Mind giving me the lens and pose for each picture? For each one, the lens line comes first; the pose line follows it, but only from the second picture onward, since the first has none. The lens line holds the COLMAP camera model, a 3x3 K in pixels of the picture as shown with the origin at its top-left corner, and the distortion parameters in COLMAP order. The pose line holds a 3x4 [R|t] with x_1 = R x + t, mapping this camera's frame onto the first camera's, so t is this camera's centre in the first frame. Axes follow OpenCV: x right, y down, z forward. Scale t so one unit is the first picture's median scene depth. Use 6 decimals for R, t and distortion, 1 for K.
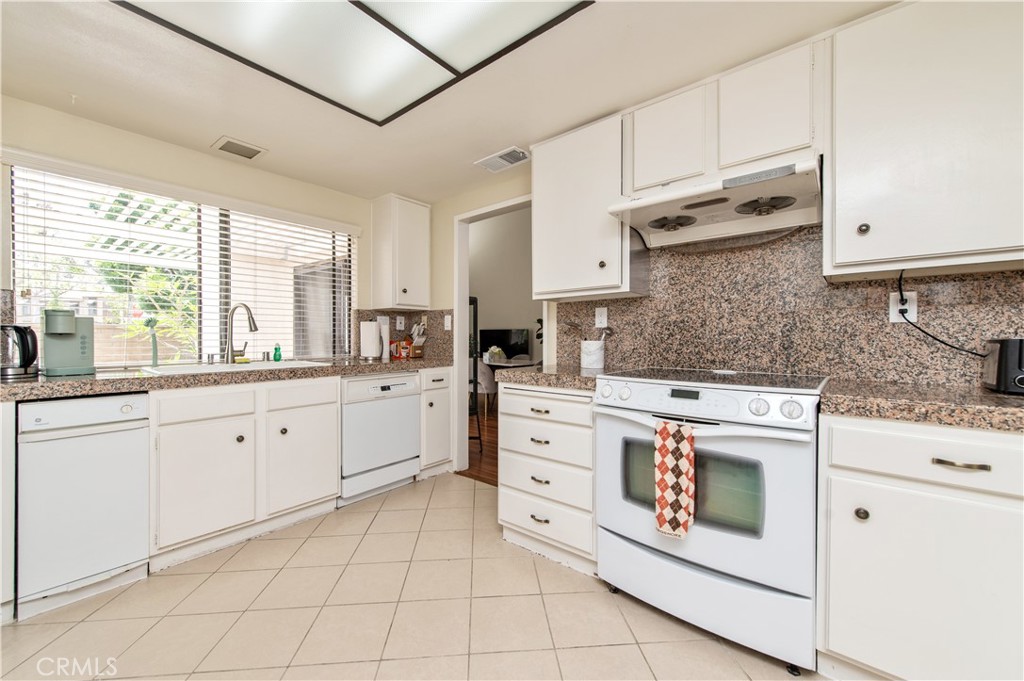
lens RADIAL K [[403.3, 0, 513.2], [0, 403.3, 339.2], [0, 0, 1]] dist [0.011852, -0.002814]
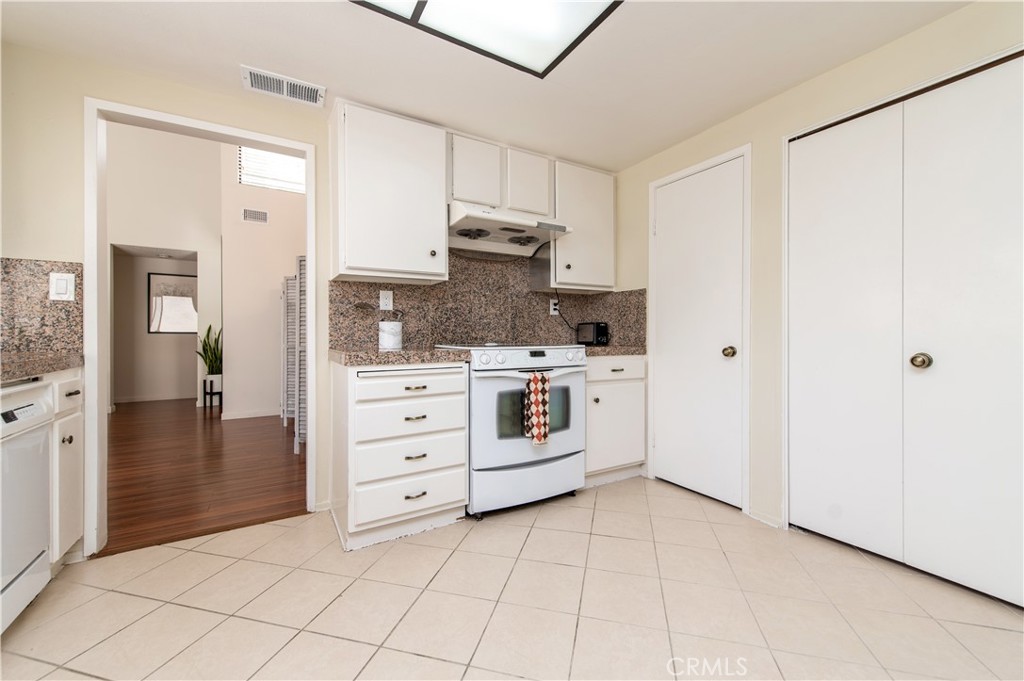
lens RADIAL K [[403.3, 0, 518.9], [0, 403.3, 335.3], [0, 0, 1]] dist [0.011852, -0.002814]
pose [[0.323524, -0.002167, 0.946217, -0.791973], [0.009249, 0.999957, -0.000872, 0.048470], [-0.946175, 0.009033, 0.323530, 0.421380]]
